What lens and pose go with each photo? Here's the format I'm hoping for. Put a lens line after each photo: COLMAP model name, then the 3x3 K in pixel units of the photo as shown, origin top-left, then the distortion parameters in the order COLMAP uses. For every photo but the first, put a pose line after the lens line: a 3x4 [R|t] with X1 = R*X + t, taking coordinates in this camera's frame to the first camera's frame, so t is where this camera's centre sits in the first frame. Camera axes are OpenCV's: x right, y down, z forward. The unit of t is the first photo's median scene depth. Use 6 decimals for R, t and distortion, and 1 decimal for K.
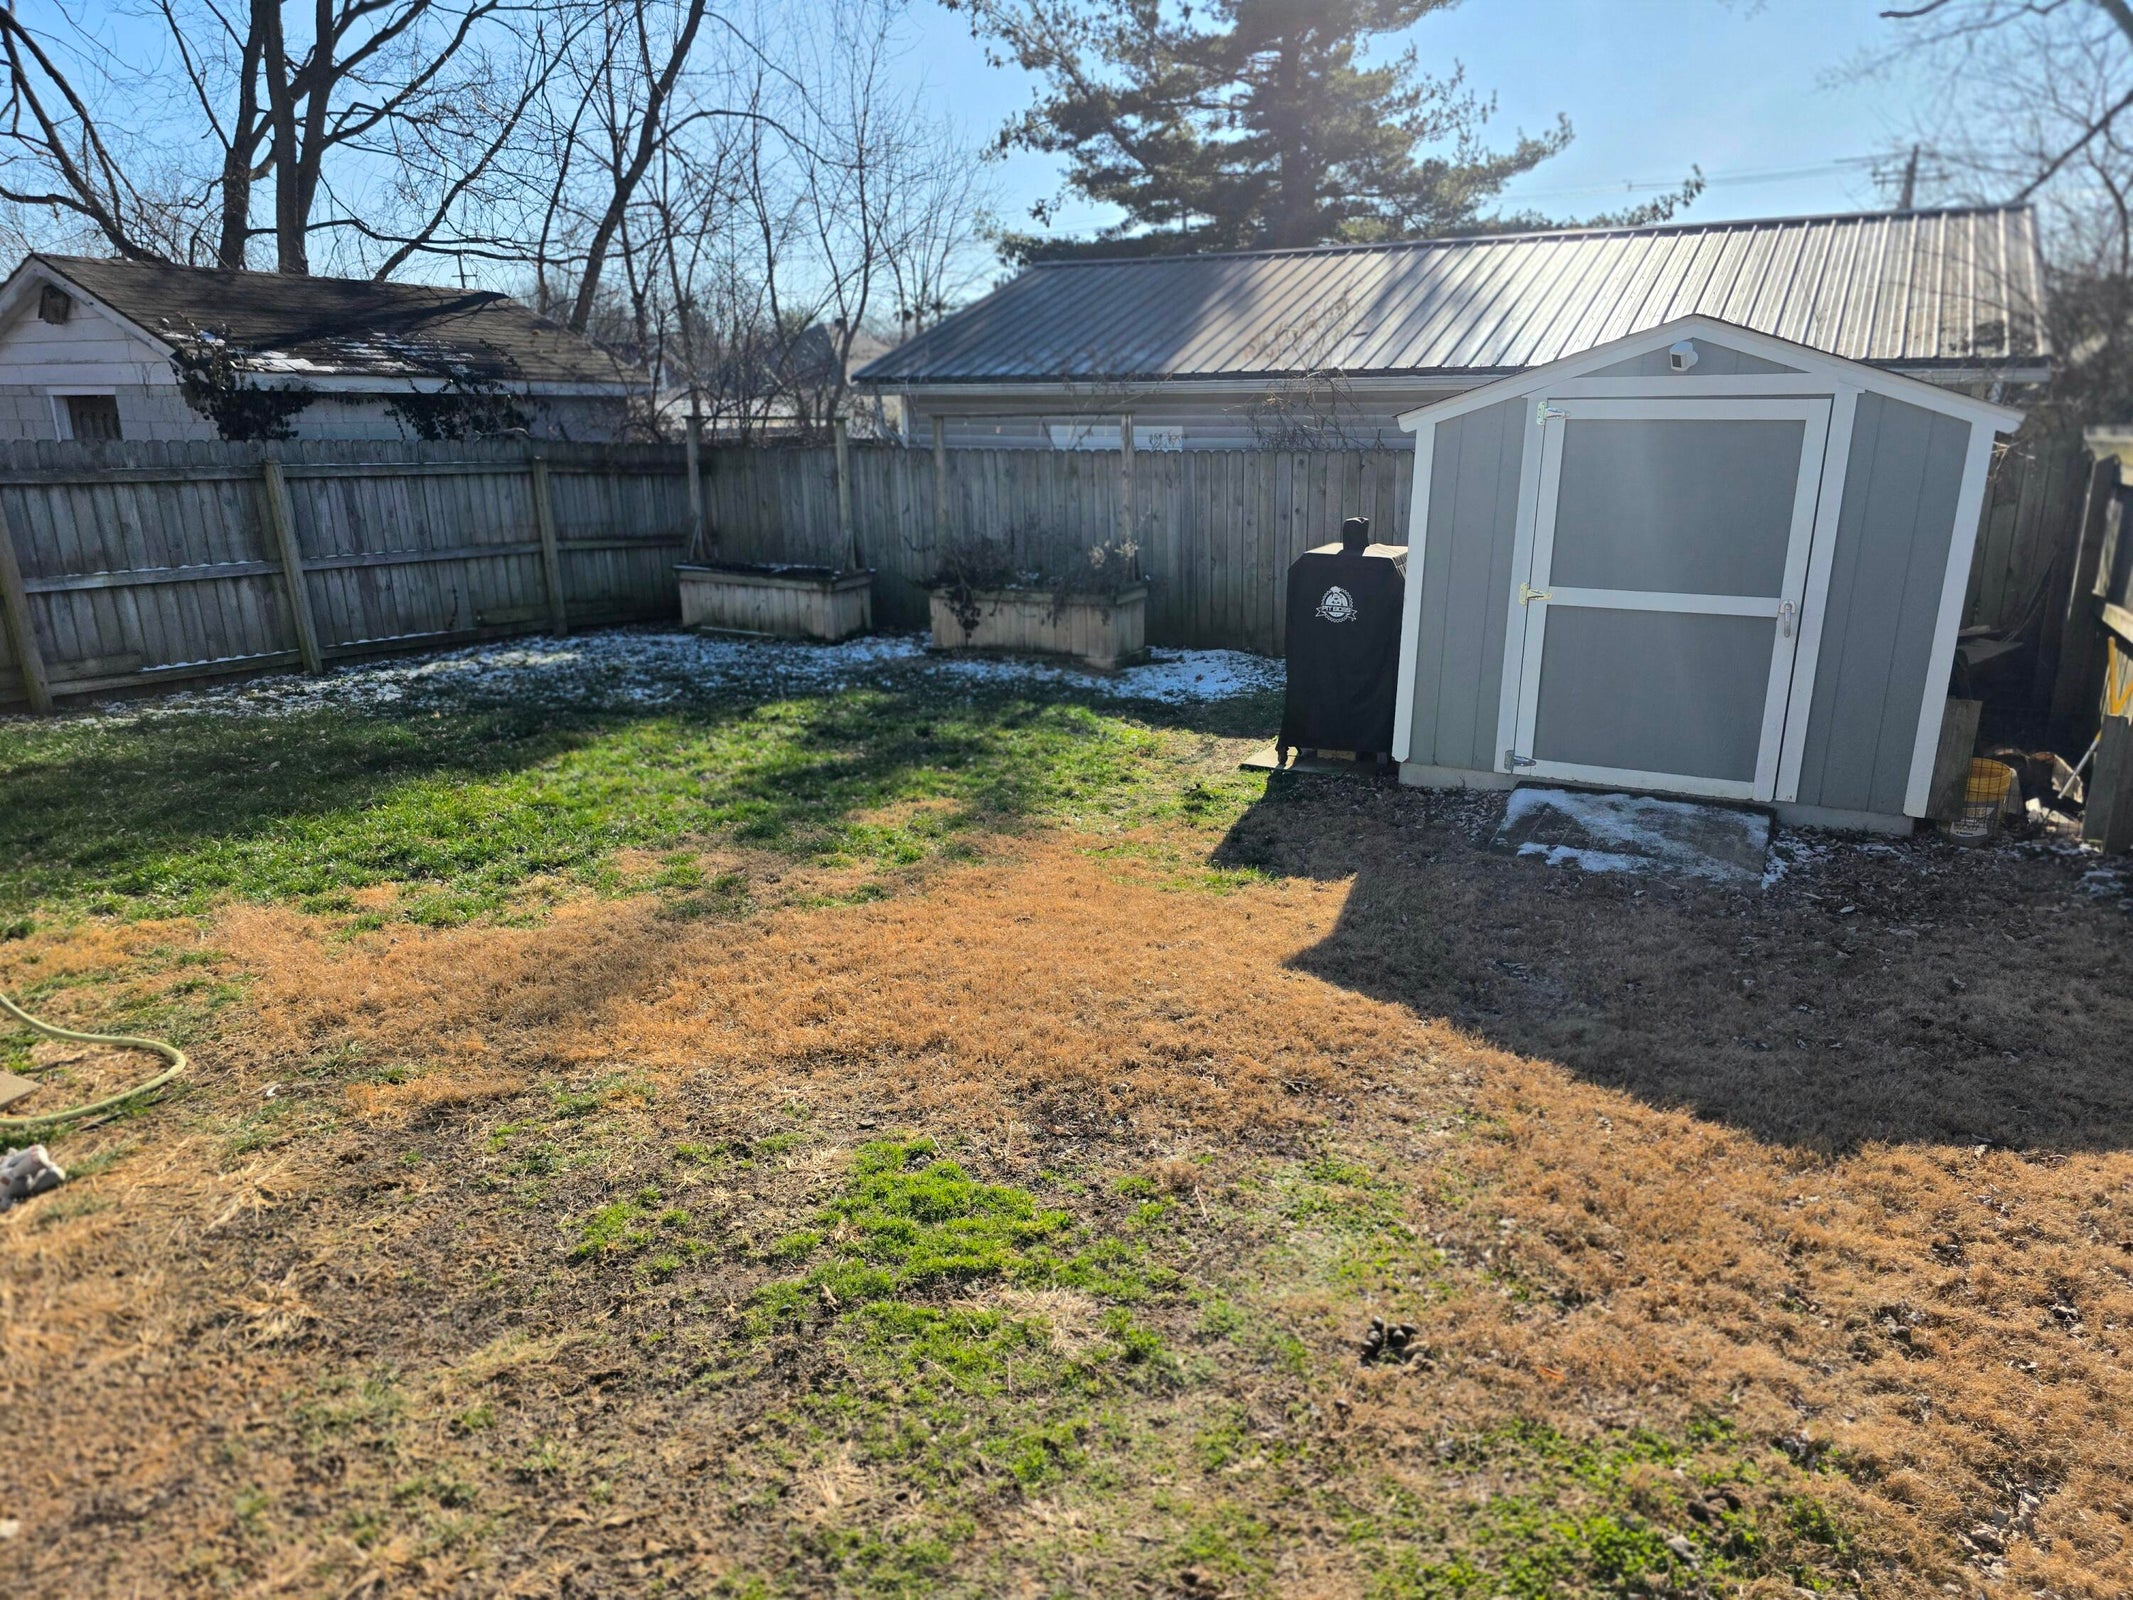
lens RADIAL K [[1435.6, 0, 1087.6], [0, 1435.6, 804.2], [0, 0, 1]] dist [0.073065, -0.067113]
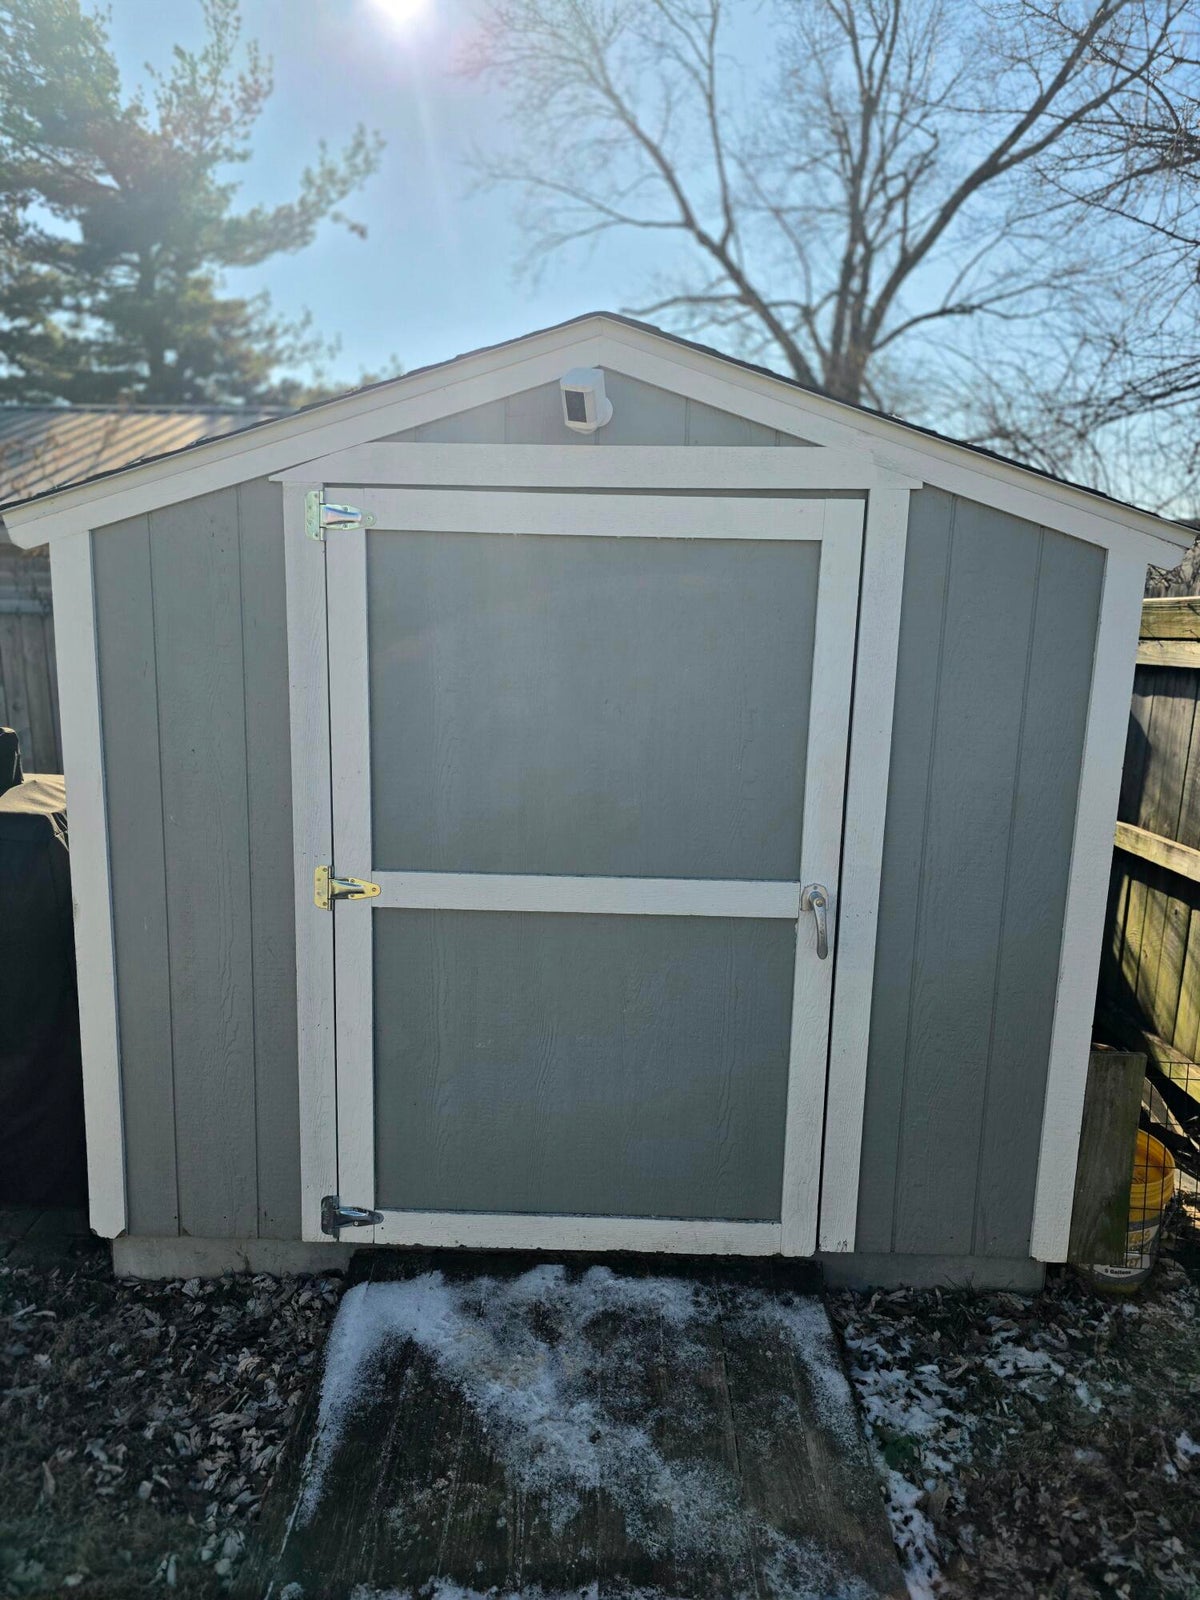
lens RADIAL K [[1076.9, 0, 595.2], [0, 1076.9, 807.7], [0, 0, 1]] dist [0.073065, -0.067113]
pose [[0.896777, -0.067741, 0.437266, 0.224819], [0.101539, 0.993346, -0.054354, -0.141800], [-0.430674, 0.093143, 0.897688, 0.628982]]
